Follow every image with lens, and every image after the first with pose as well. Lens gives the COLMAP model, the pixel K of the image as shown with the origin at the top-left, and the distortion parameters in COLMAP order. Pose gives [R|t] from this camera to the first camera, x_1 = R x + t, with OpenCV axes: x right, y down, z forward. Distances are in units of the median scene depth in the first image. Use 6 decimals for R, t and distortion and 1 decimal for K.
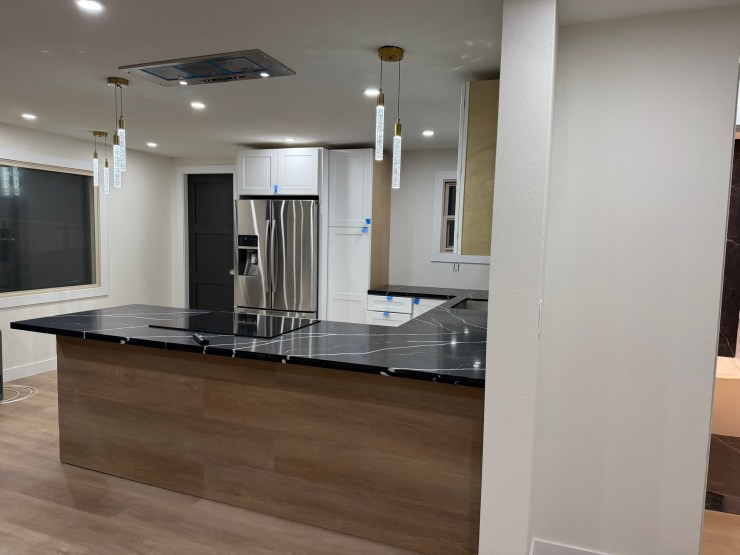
lens RADIAL K [[519.0, 0, 367.4], [0, 519.0, 280.2], [0, 0, 1]] dist [0.076981, -0.133595]
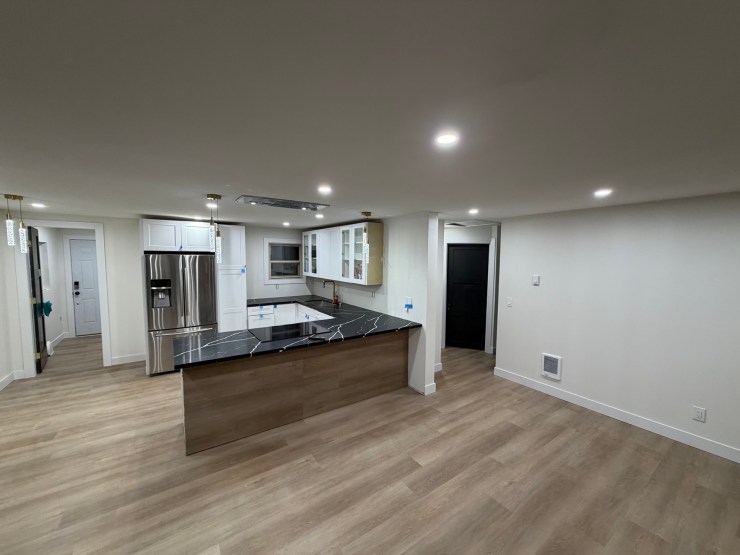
lens RADIAL K [[295.2, 0, 368.3], [0, 295.2, 277.4], [0, 0, 1]] dist [-0.000547, -0.000310]
pose [[0.565484, -0.077237, 0.821135, -0.730855], [0.077144, 0.996194, 0.040578, -0.102993], [-0.821143, 0.040399, 0.569290, 0.092069]]
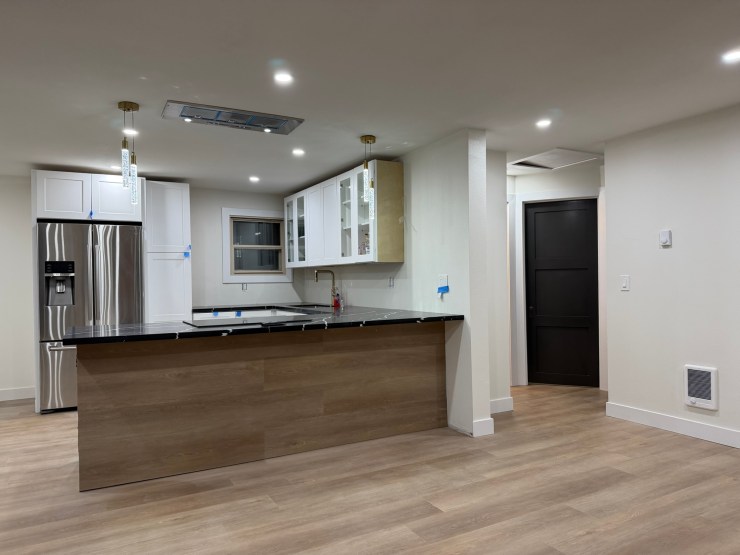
lens RADIAL K [[518.5, 0, 367.3], [0, 518.5, 278.6], [0, 0, 1]] dist [0.071593, -0.095594]
pose [[0.650211, -0.032249, 0.759069, -0.746097], [0.098262, 0.994277, -0.041928, 0.047624], [-0.753373, 0.101849, 0.649659, -0.018357]]
